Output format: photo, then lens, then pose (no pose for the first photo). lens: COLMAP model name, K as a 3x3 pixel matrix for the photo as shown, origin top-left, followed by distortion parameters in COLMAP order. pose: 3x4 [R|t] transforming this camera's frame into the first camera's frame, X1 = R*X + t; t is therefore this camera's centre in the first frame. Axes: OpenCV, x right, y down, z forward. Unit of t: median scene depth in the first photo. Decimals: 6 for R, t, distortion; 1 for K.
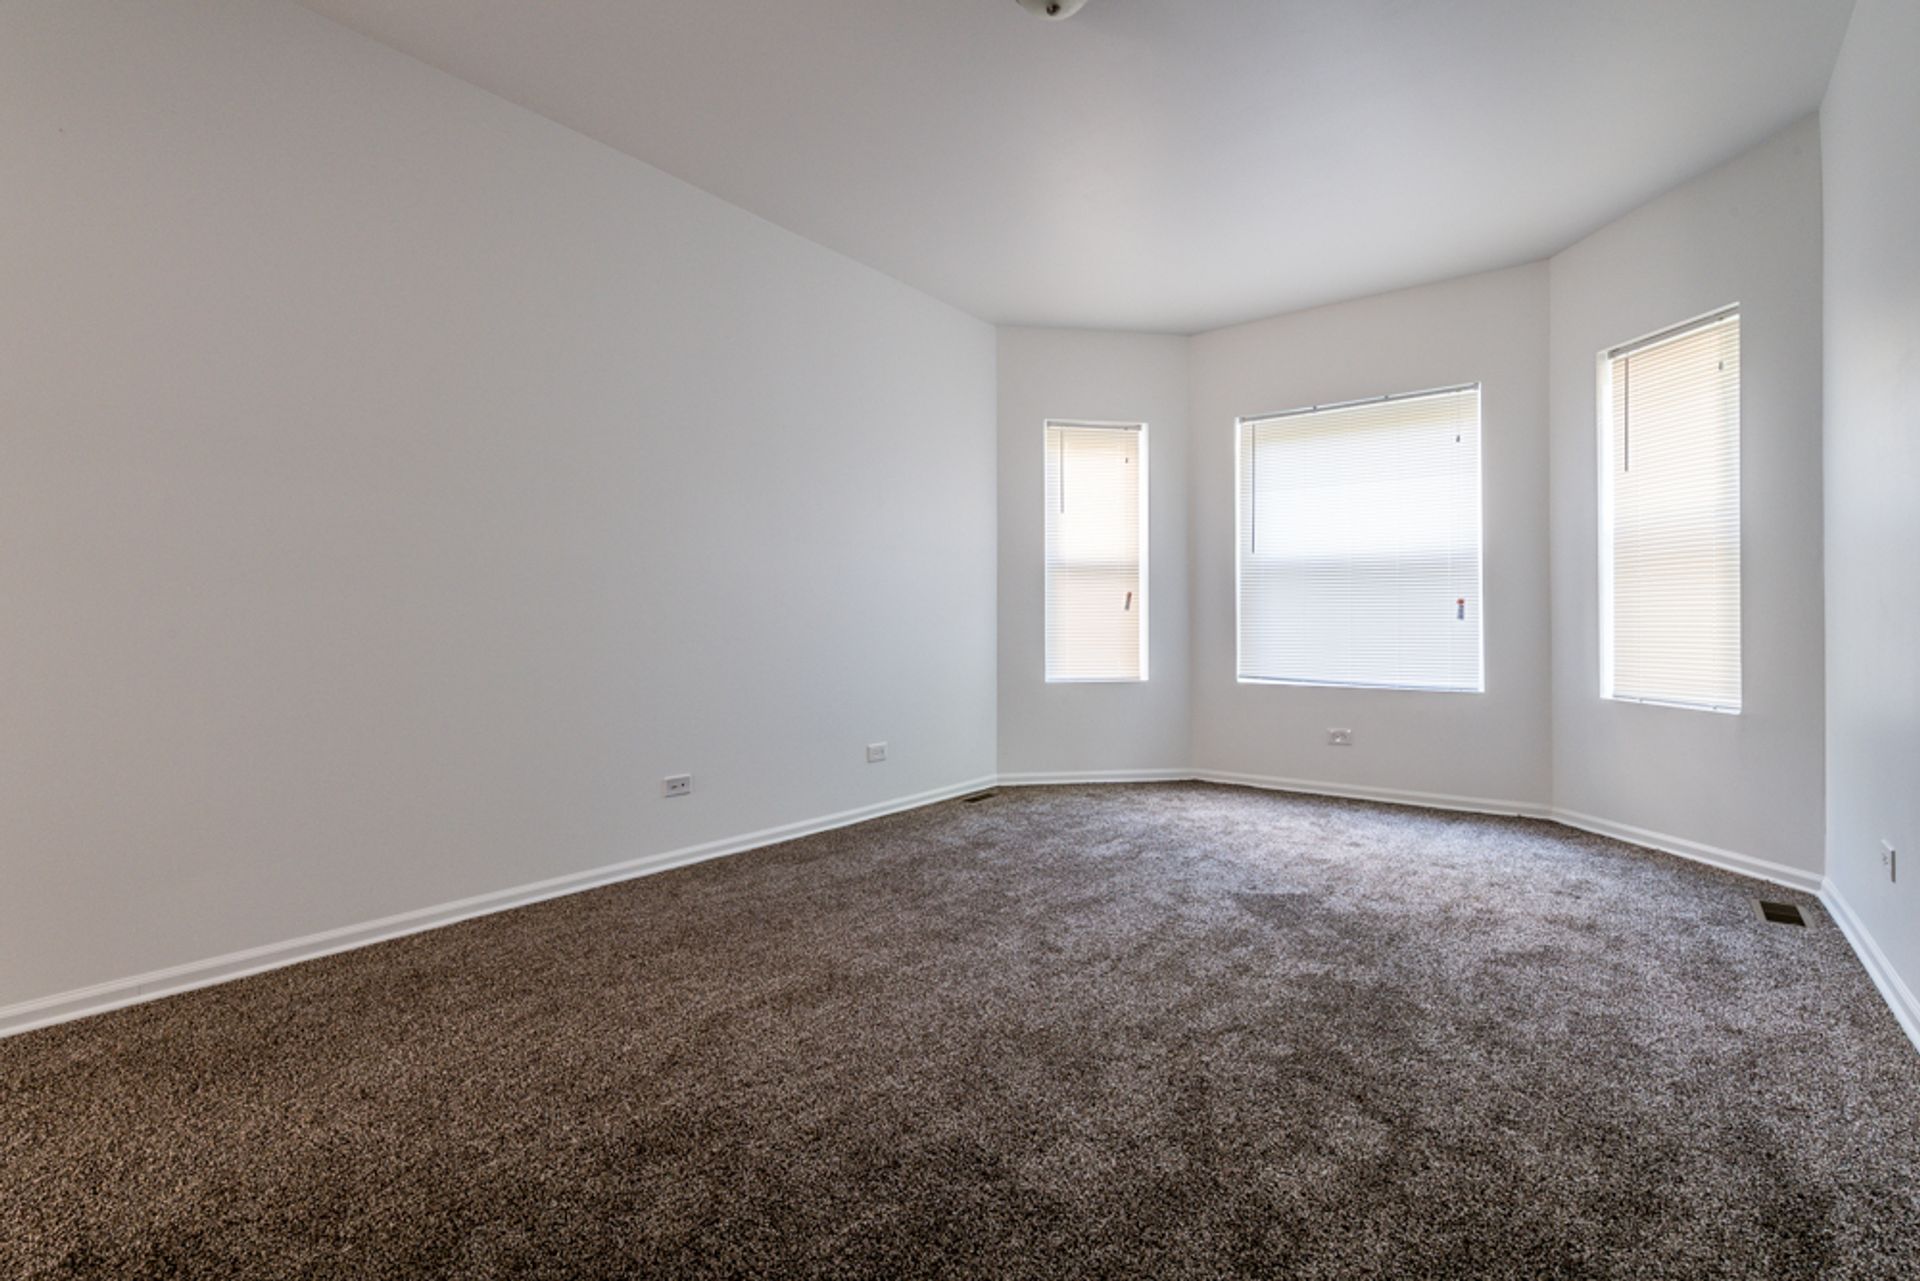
lens RADIAL K [[888.7, 0, 960.5], [0, 888.7, 624.9], [0, 0, 1]] dist [0.000576, -0.005915]
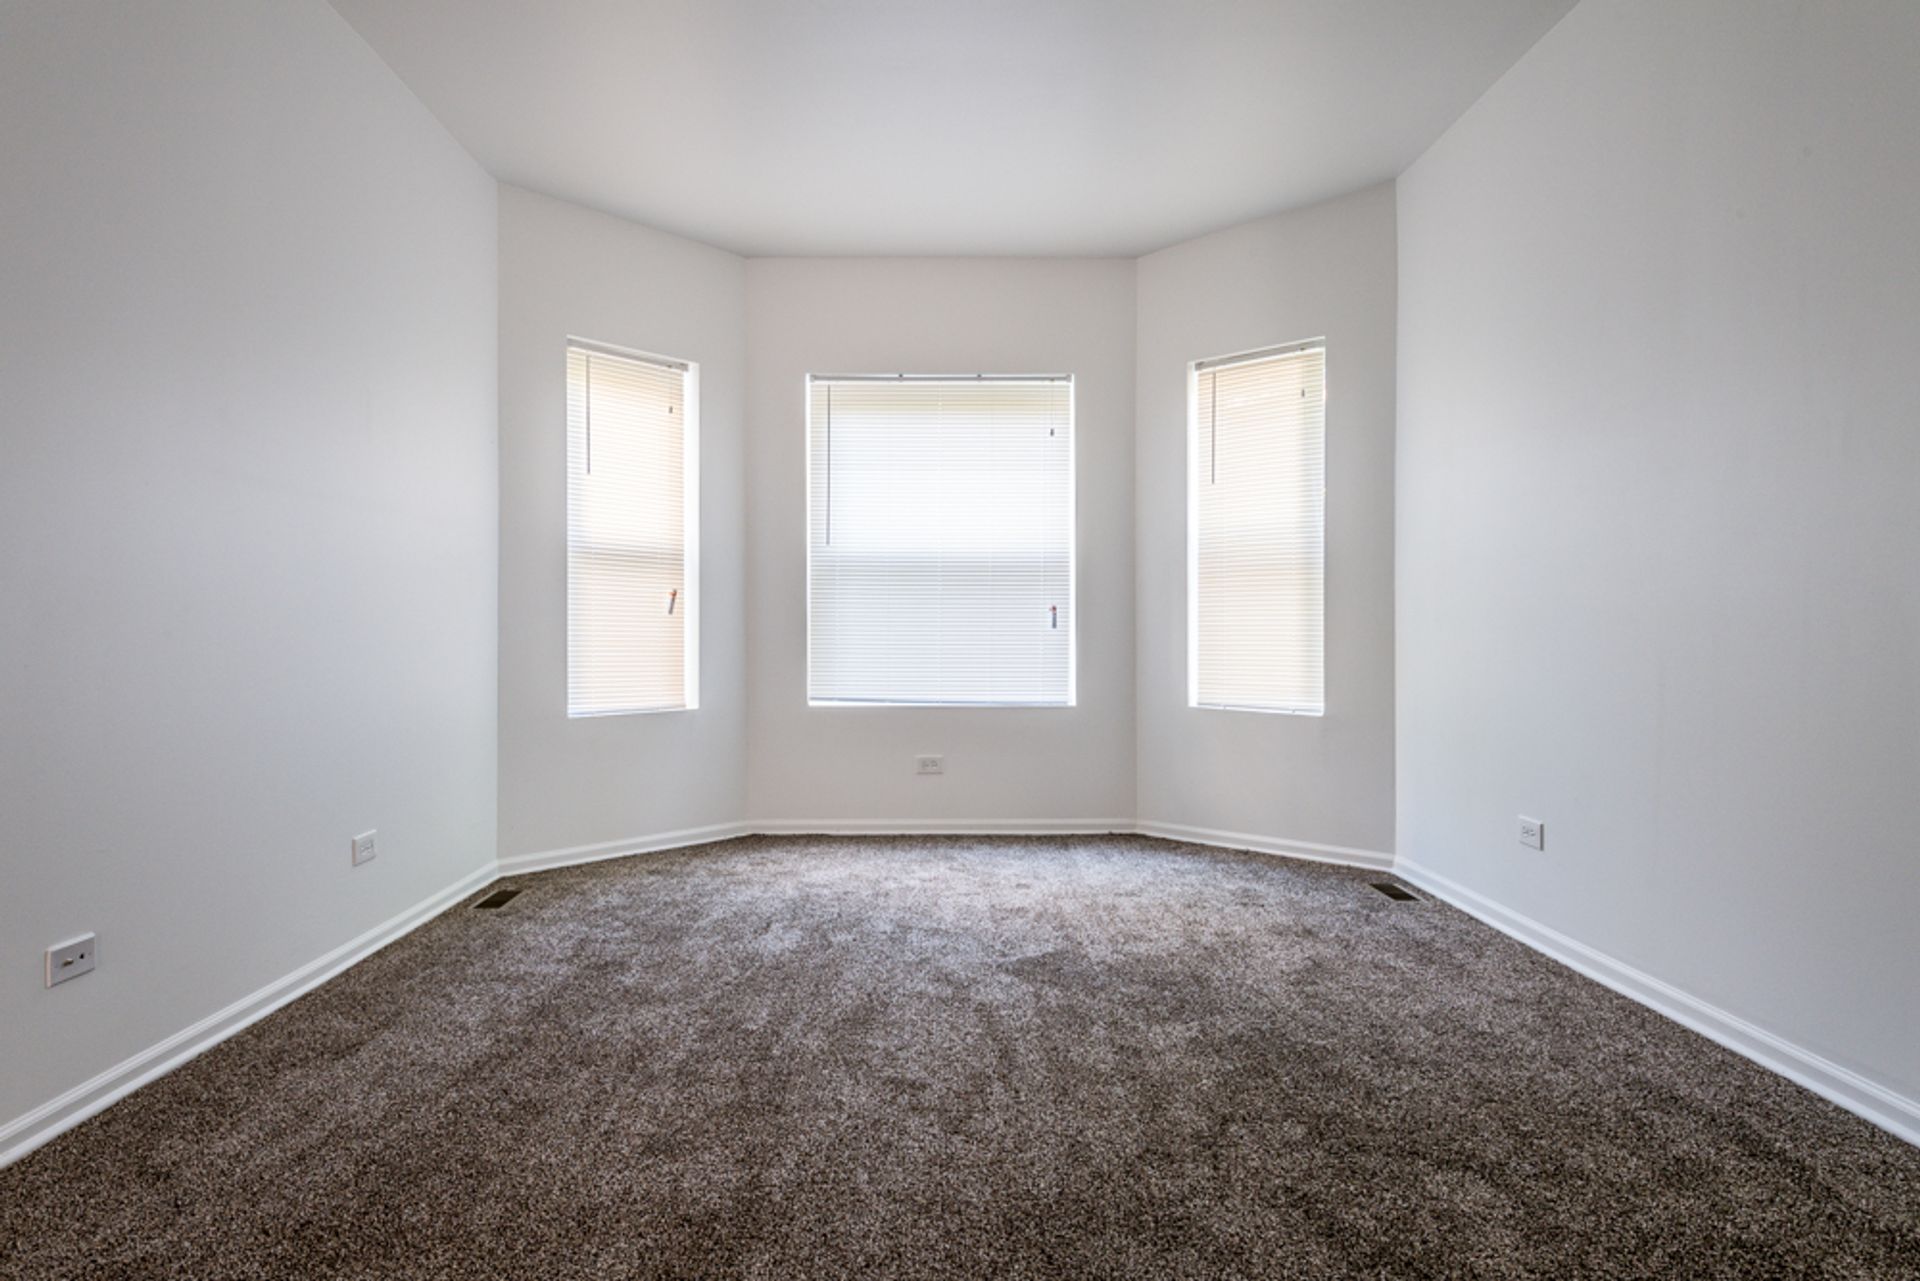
lens RADIAL K [[1119.5, 0, 960.0], [0, 1119.5, 640.5], [0, 0, 1]] dist [0.003295, -0.001212]
pose [[0.780501, -0.004566, 0.625138, -0.294885], [0.000250, 0.999976, 0.006992, -0.001808], [-0.625154, -0.005301, 0.780483, 0.183710]]
